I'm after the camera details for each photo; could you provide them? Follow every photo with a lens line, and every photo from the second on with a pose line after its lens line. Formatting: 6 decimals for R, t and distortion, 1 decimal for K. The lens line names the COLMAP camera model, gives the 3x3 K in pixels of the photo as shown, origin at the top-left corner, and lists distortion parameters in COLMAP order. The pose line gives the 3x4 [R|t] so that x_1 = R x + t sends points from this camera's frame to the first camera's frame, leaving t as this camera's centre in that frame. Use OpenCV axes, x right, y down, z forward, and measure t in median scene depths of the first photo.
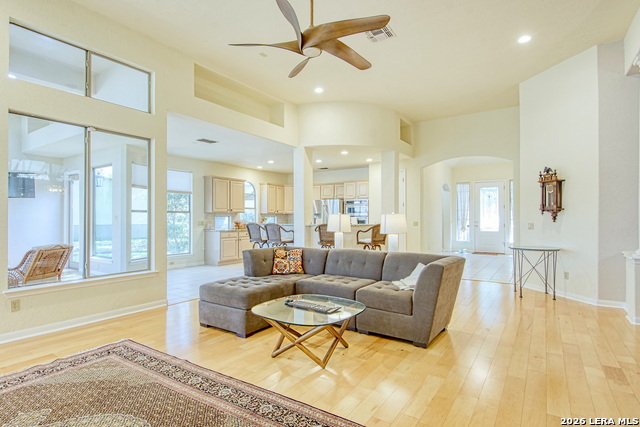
lens RADIAL K [[335.2, 0, 320.0], [0, 335.2, 213.5], [0, 0, 1]] dist [0.006814, -0.000135]
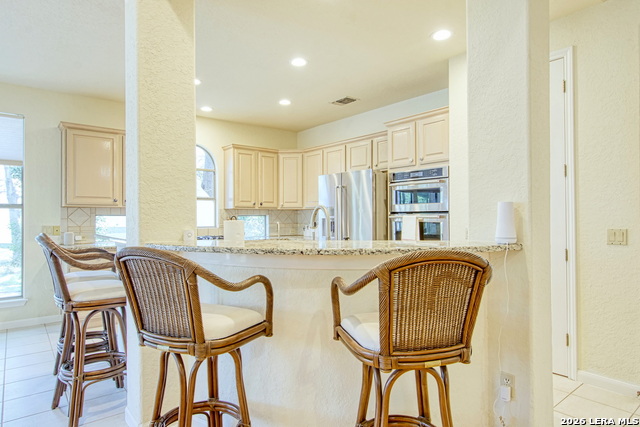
lens RADIAL K [[374.0, 0, 320.0], [0, 374.0, 213.5], [0, 0, 1]] dist [0.003023, 0.000847]
pose [[0.954009, -0.006004, -0.299718, 0.173898], [0.007217, 0.999970, 0.002942, 0.009405], [0.299691, -0.004970, 0.954023, 0.767092]]
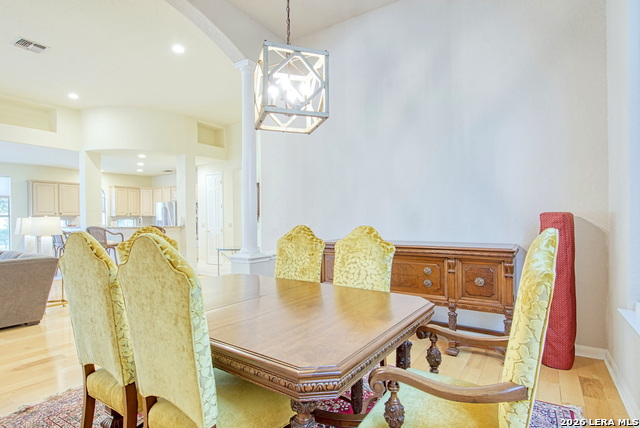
lens RADIAL K [[341.7, 0, 320.0], [0, 341.7, 214.0], [0, 0, 1]] dist [-0.003671, -0.001144]
pose [[0.999966, -0.008036, 0.002056, 0.660579], [0.008038, 0.999967, -0.000968, -0.001212], [-0.002048, 0.000984, 0.999997, -0.036104]]
